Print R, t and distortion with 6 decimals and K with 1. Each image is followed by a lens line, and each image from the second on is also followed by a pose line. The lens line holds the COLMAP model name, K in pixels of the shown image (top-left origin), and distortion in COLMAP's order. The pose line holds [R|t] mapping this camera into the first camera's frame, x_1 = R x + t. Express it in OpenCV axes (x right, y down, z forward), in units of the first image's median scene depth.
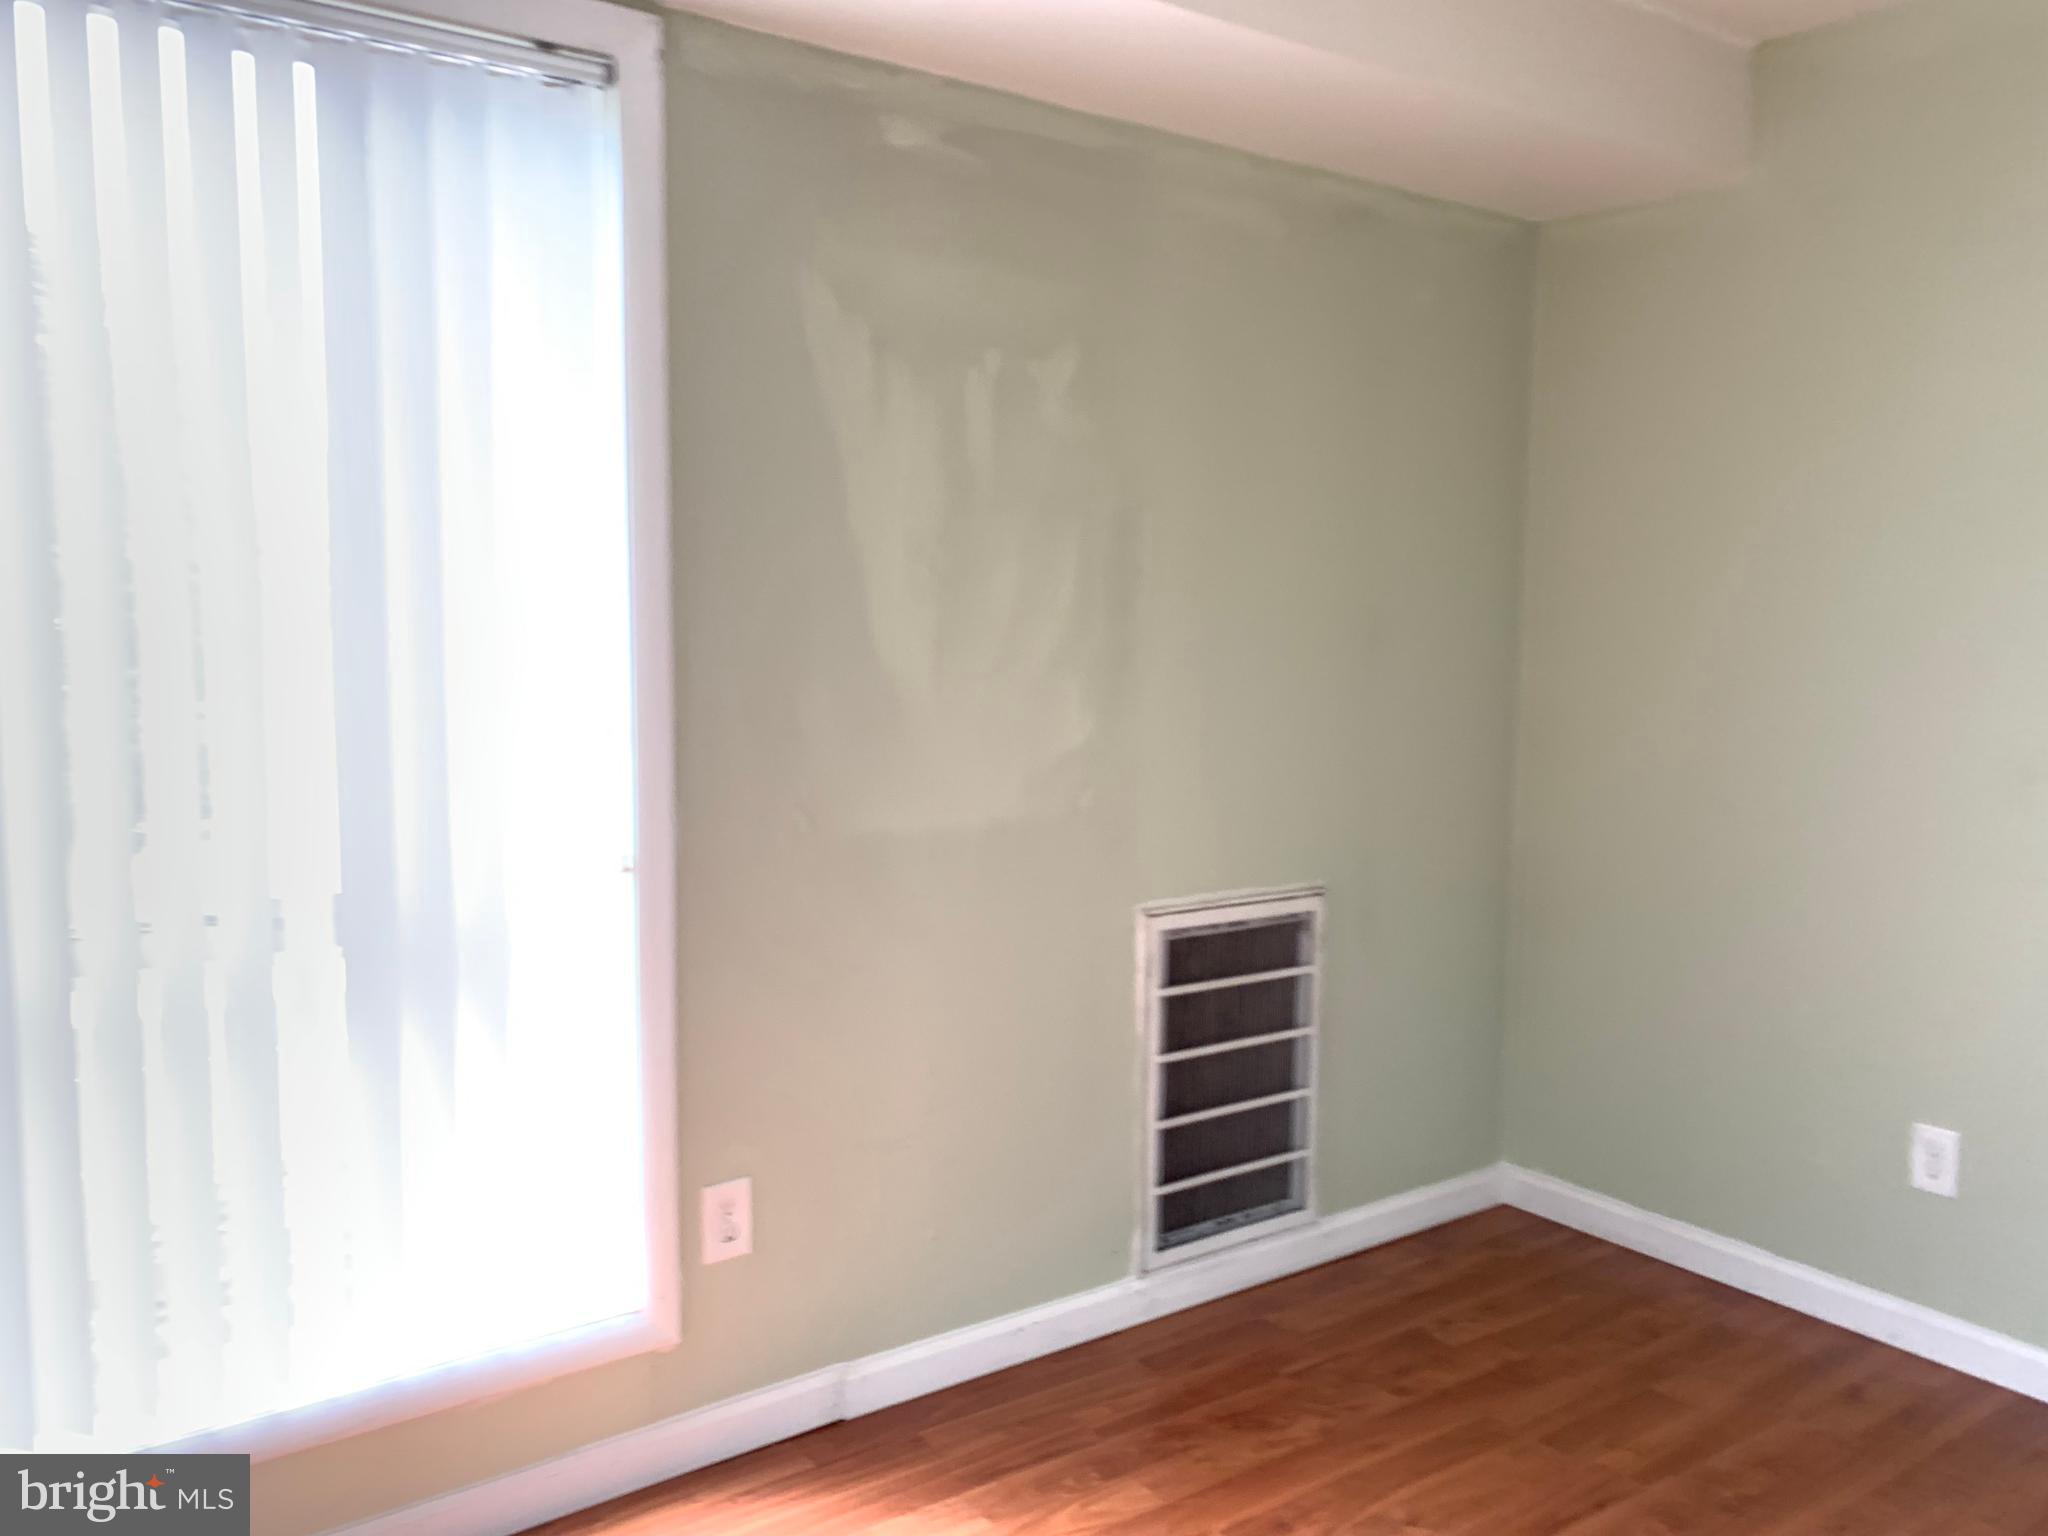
lens RADIAL K [[1559.6, 0, 1005.4], [0, 1559.6, 779.5], [0, 0, 1]] dist [0.026941, -0.037031]
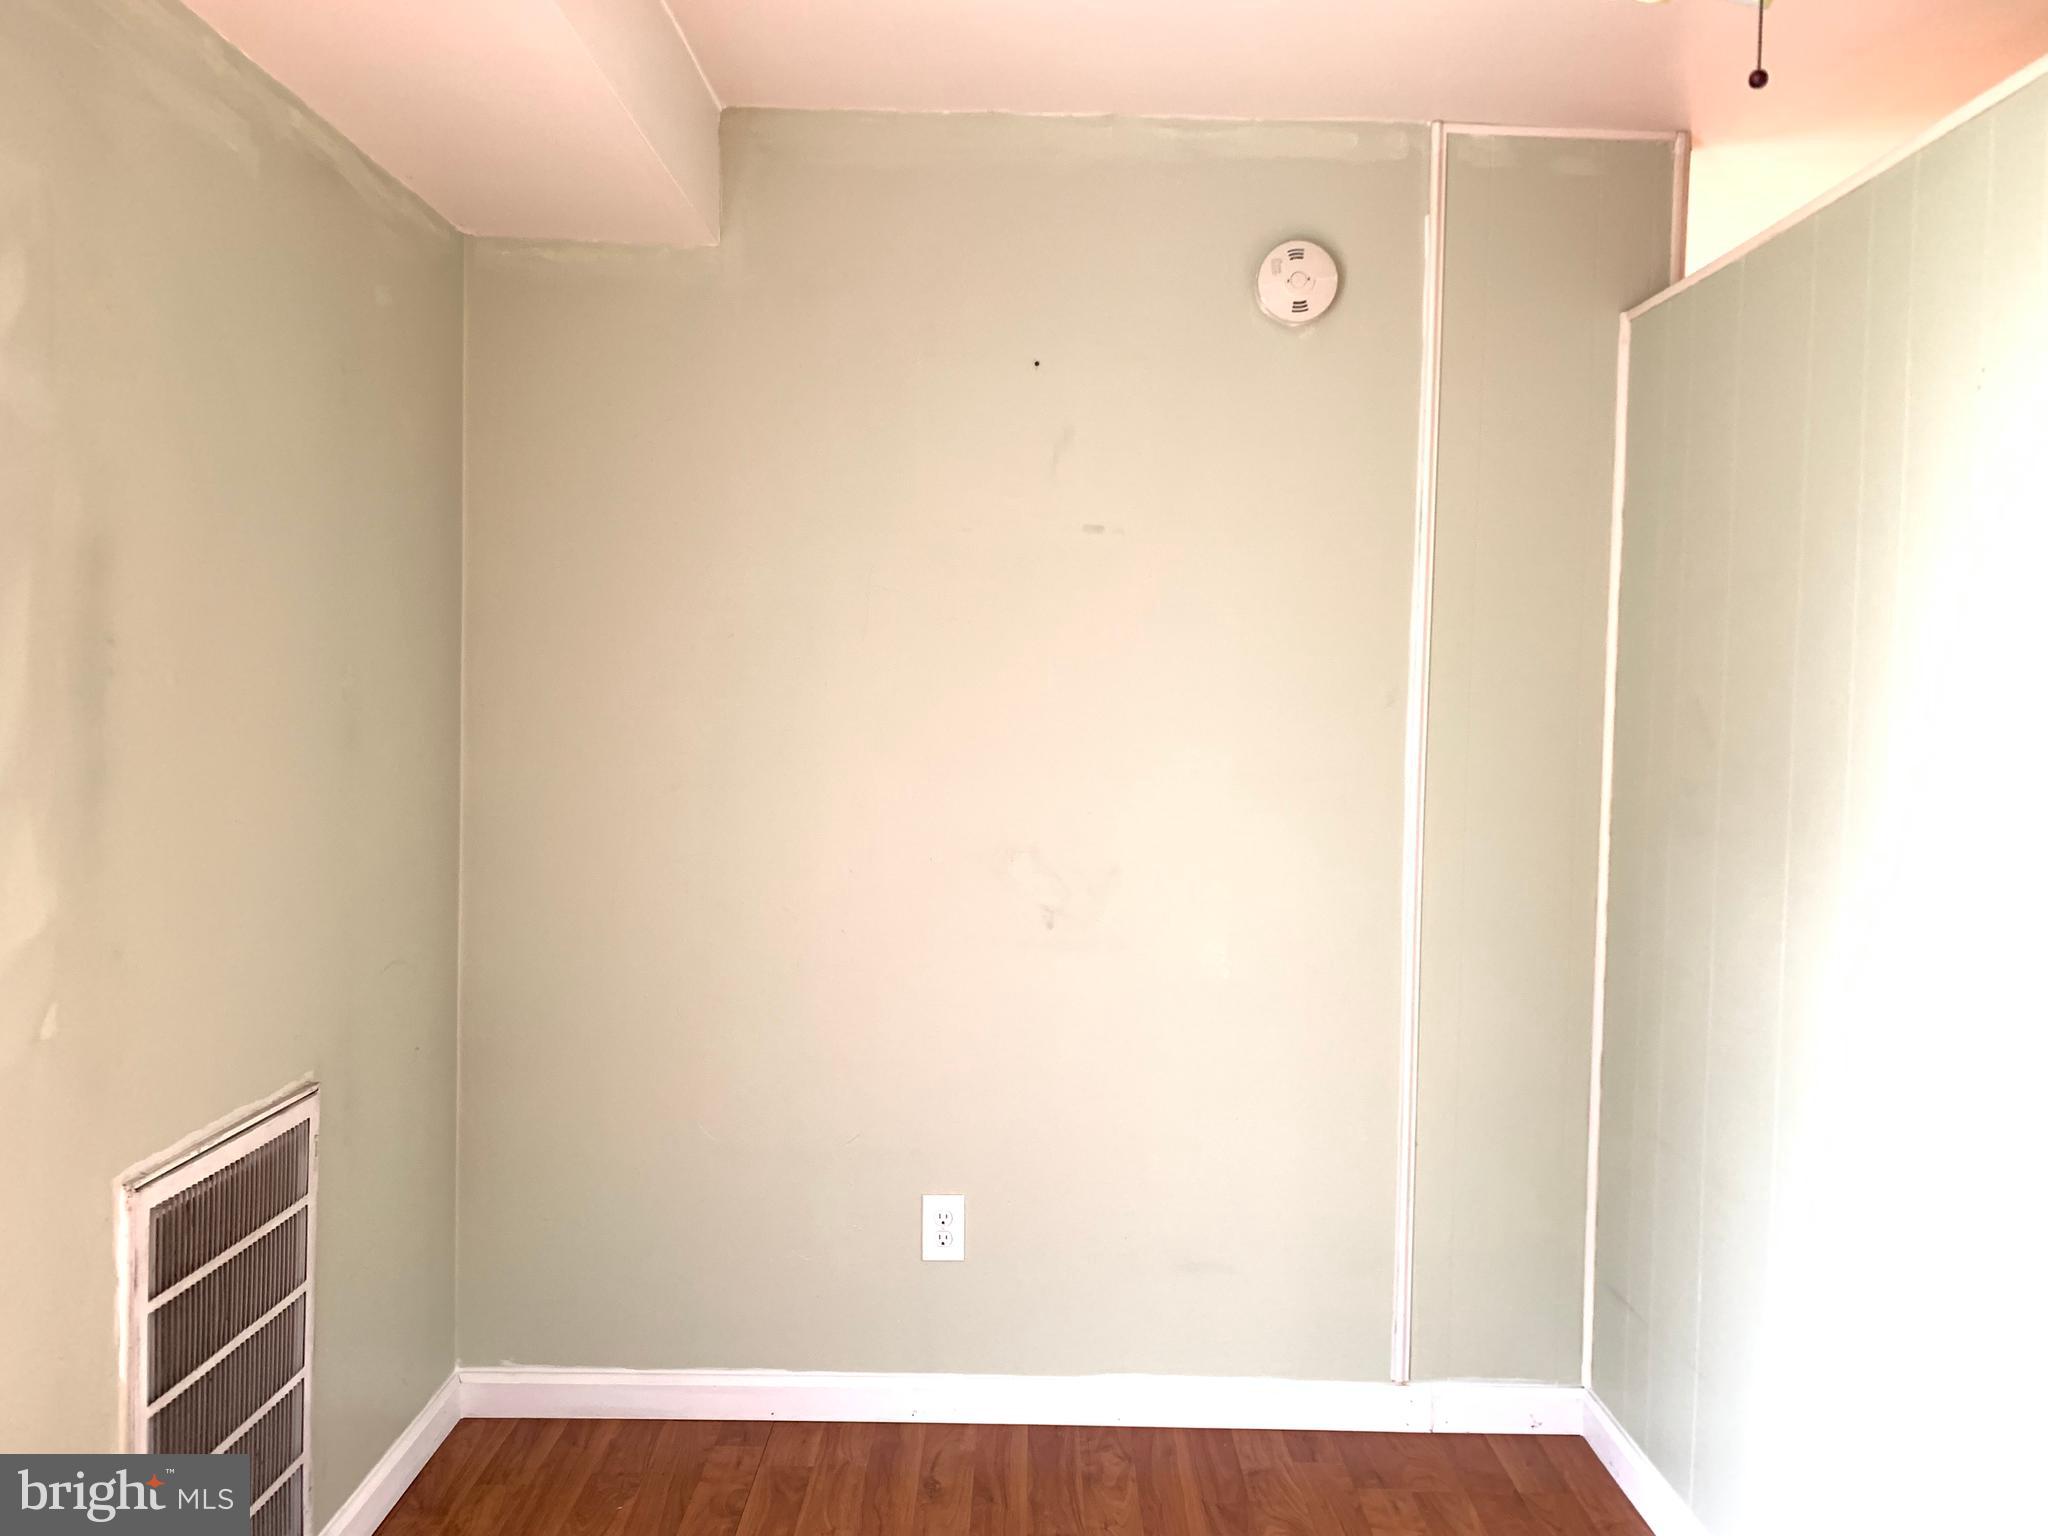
lens RADIAL K [[1559.6, 0, 1023.7], [0, 1559.6, 768.8], [0, 0, 1]] dist [0.026941, -0.037031]
pose [[0.577298, -0.038164, 0.815641, -0.202623], [0.073446, 0.997285, -0.005321, -0.050177], [-0.813224, 0.062977, 0.578534, 0.326303]]
